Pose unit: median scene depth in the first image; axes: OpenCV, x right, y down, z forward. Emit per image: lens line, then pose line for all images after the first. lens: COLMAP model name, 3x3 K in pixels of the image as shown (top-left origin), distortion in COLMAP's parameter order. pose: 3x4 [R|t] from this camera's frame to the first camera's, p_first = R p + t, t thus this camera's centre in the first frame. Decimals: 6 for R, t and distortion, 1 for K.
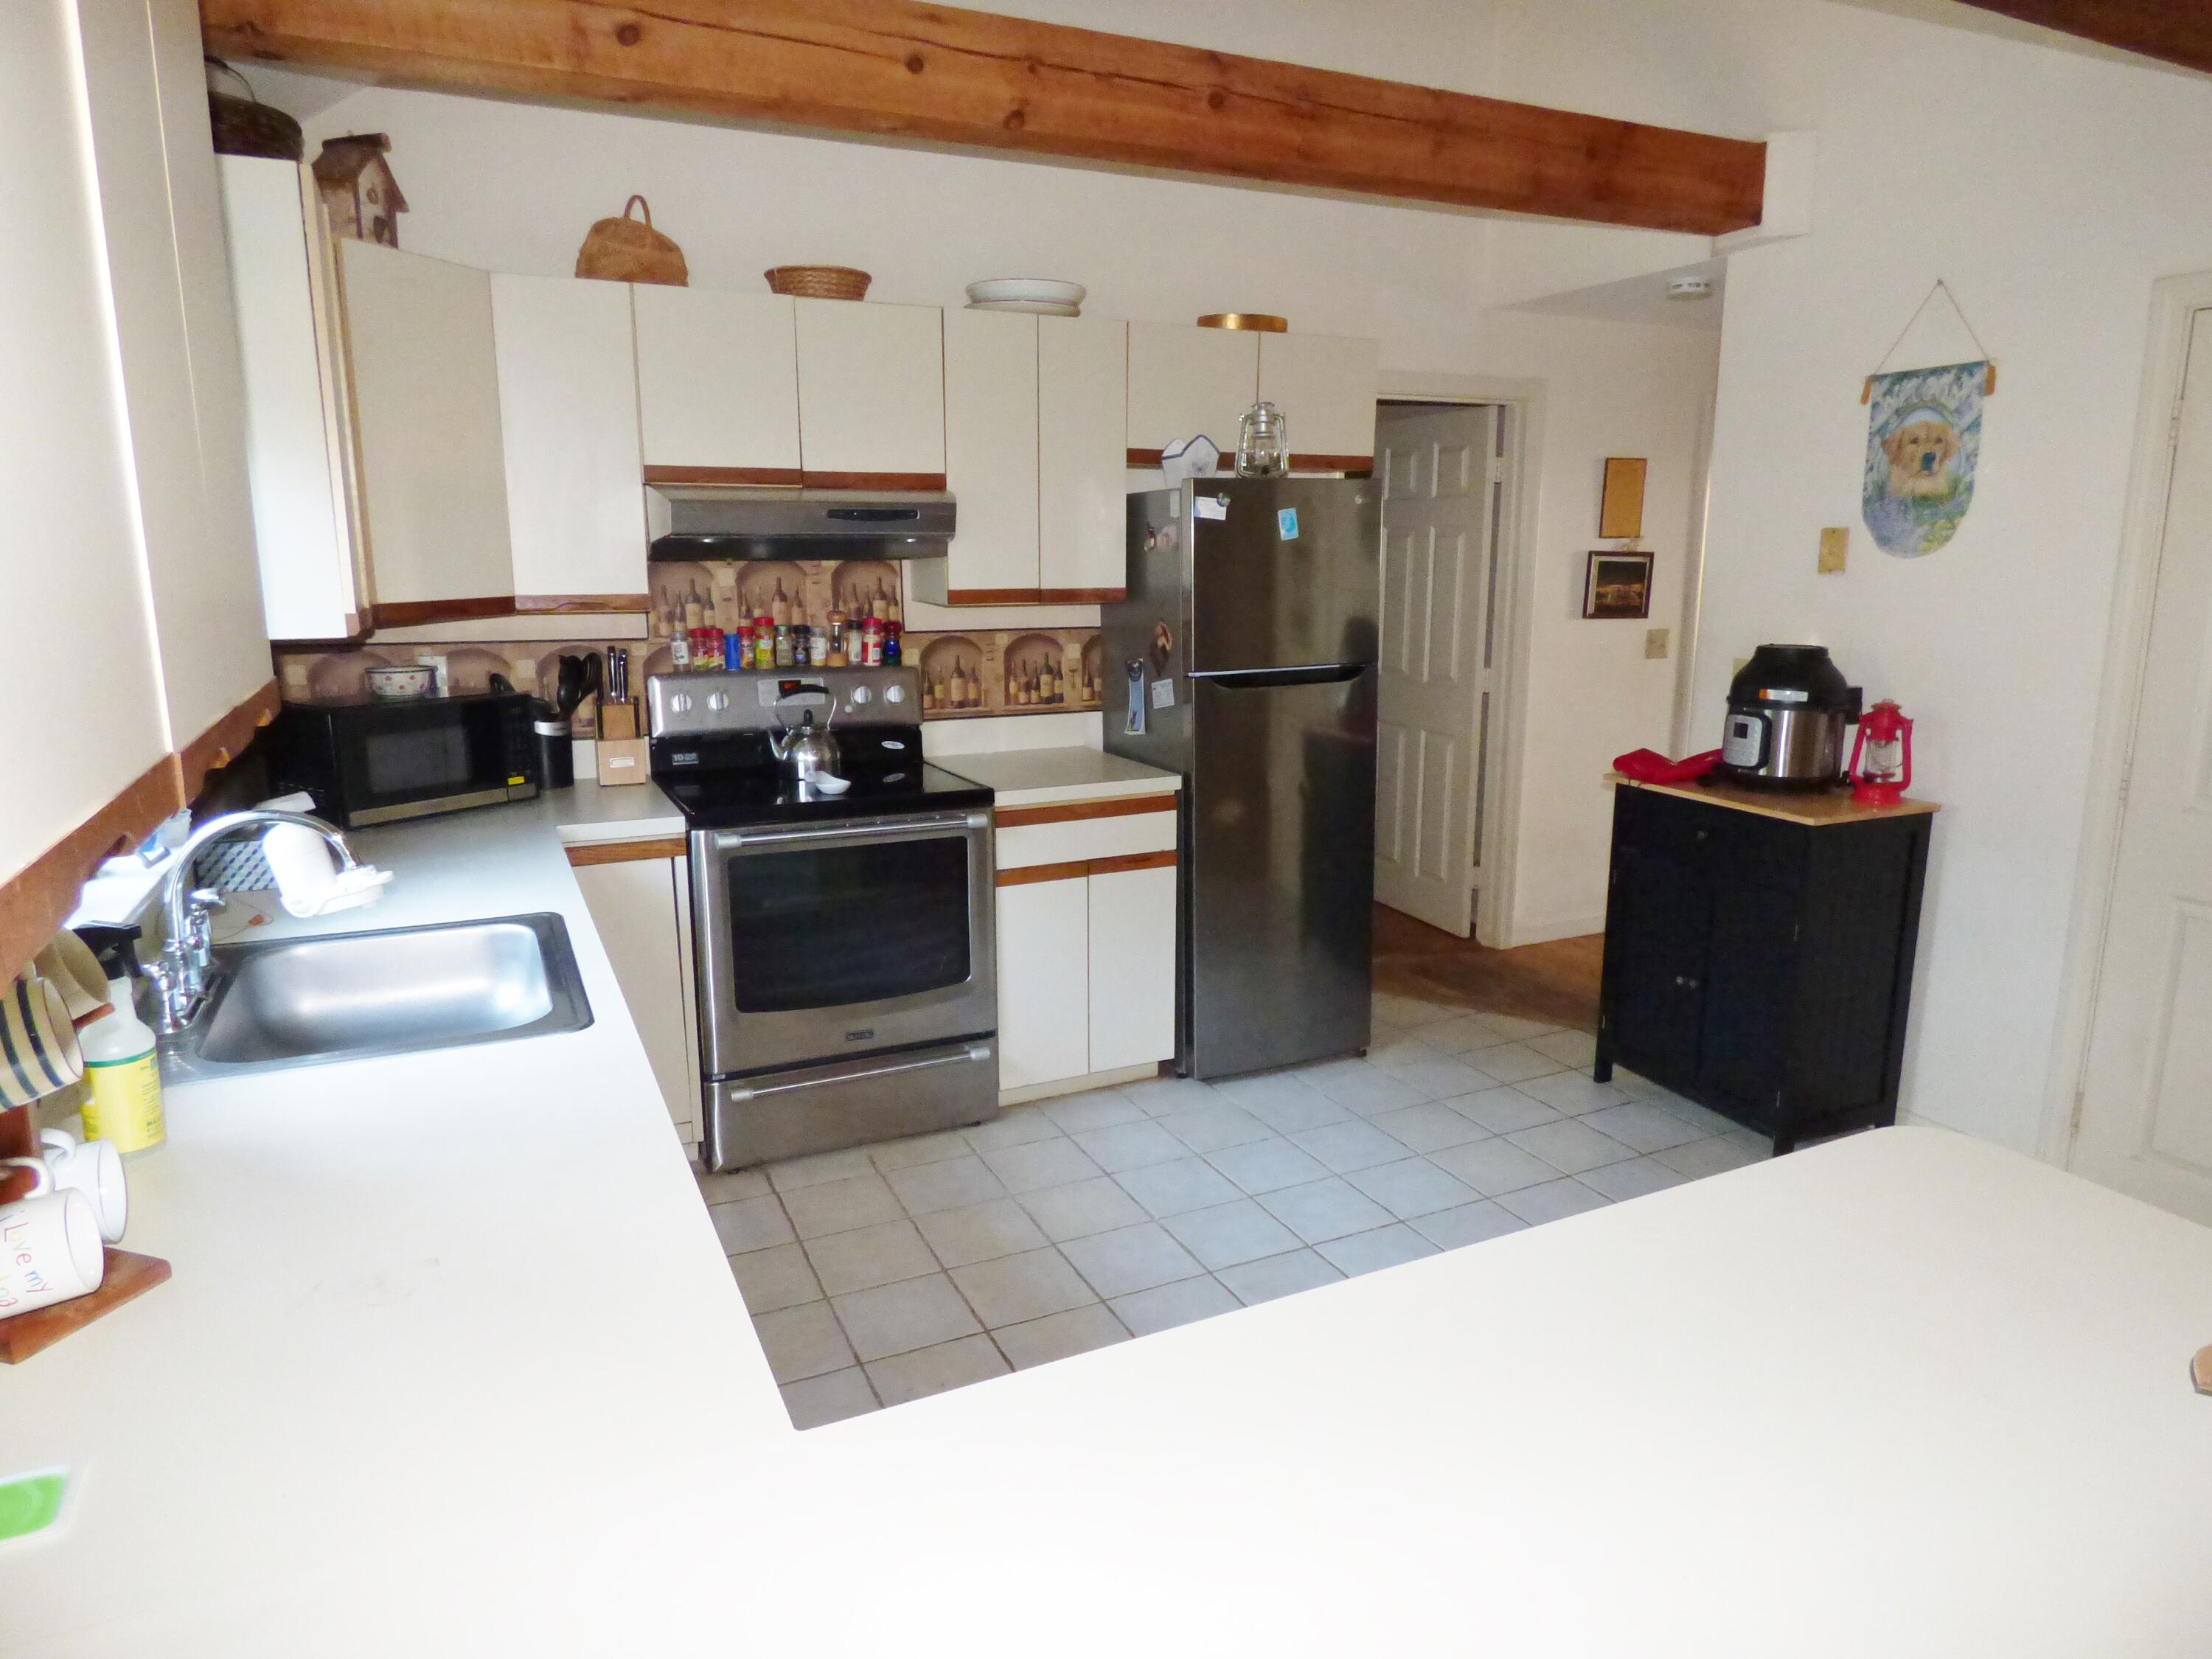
lens RADIAL K [[1370.1, 0, 1106.0], [0, 1370.1, 829.5], [0, 0, 1]] dist [-0.000664, -0.000403]
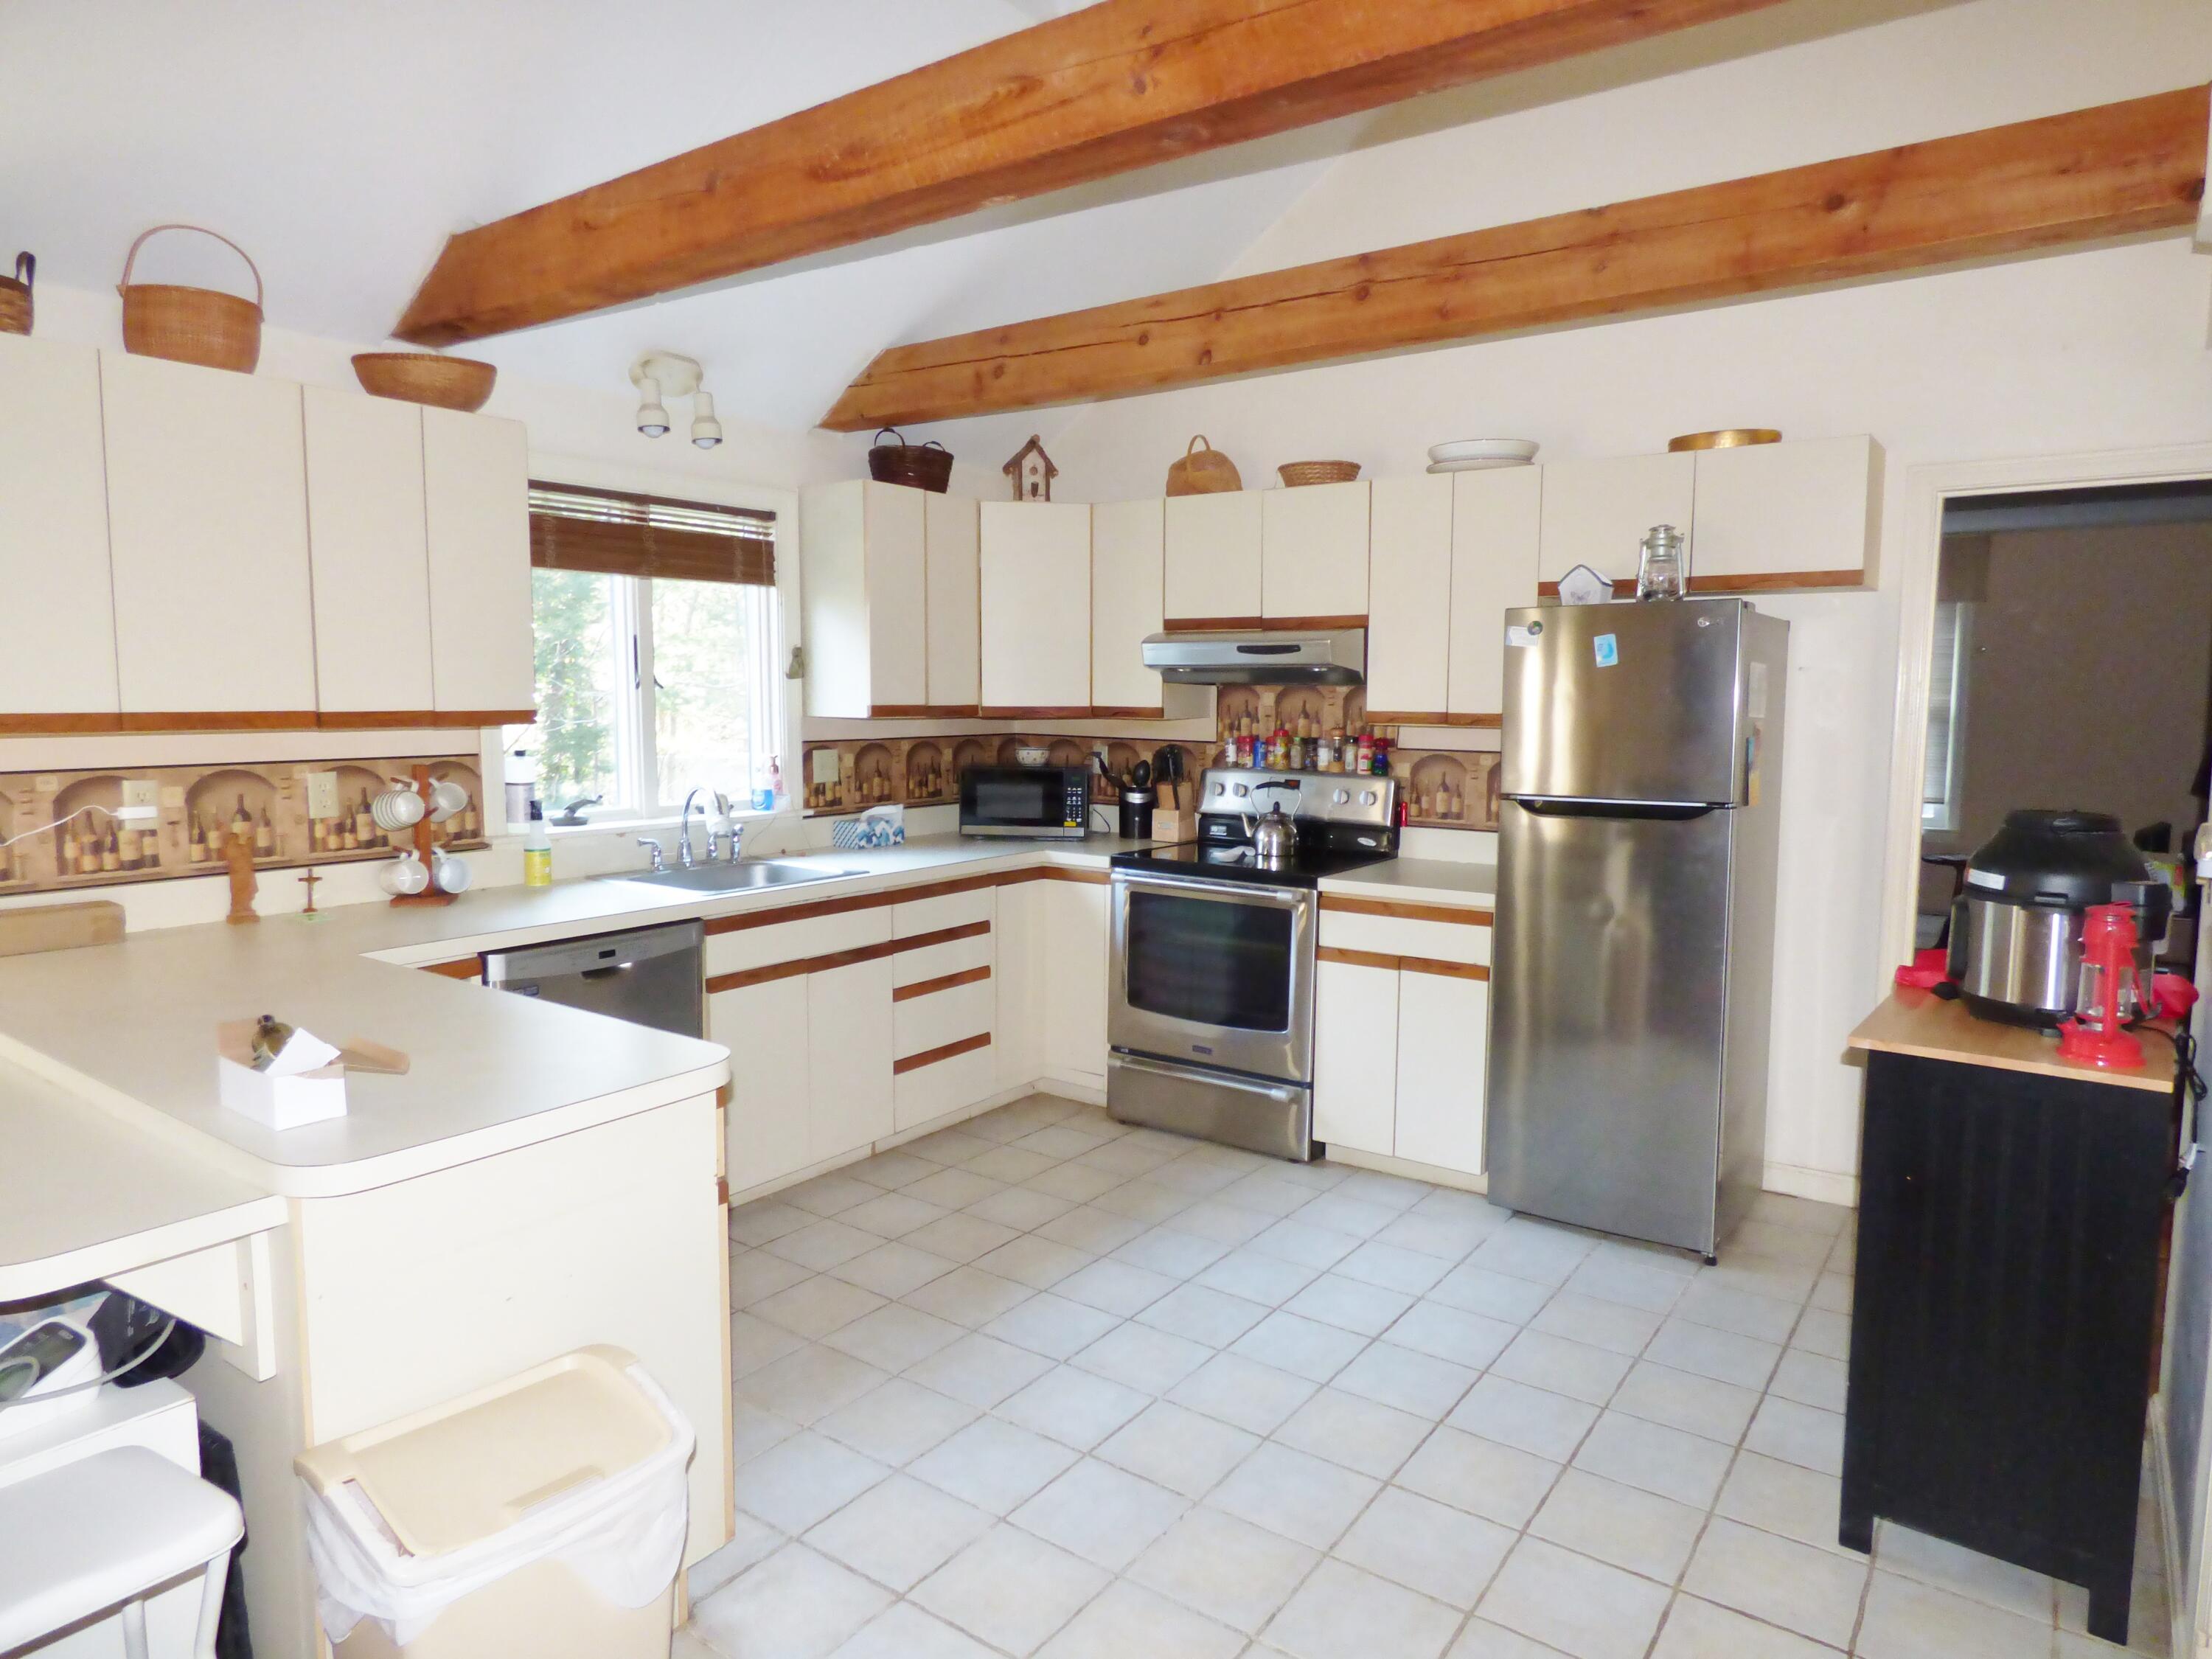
lens RADIAL K [[1346.7, 0, 1106.0], [0, 1346.7, 829.5], [0, 0, 1]] dist [0.002149, -0.000858]
pose [[0.483063, 0.094652, -0.870454, 0.783064], [-0.186120, 0.982521, 0.003550, -0.036094], [0.855575, 0.160294, 0.492236, 0.247762]]
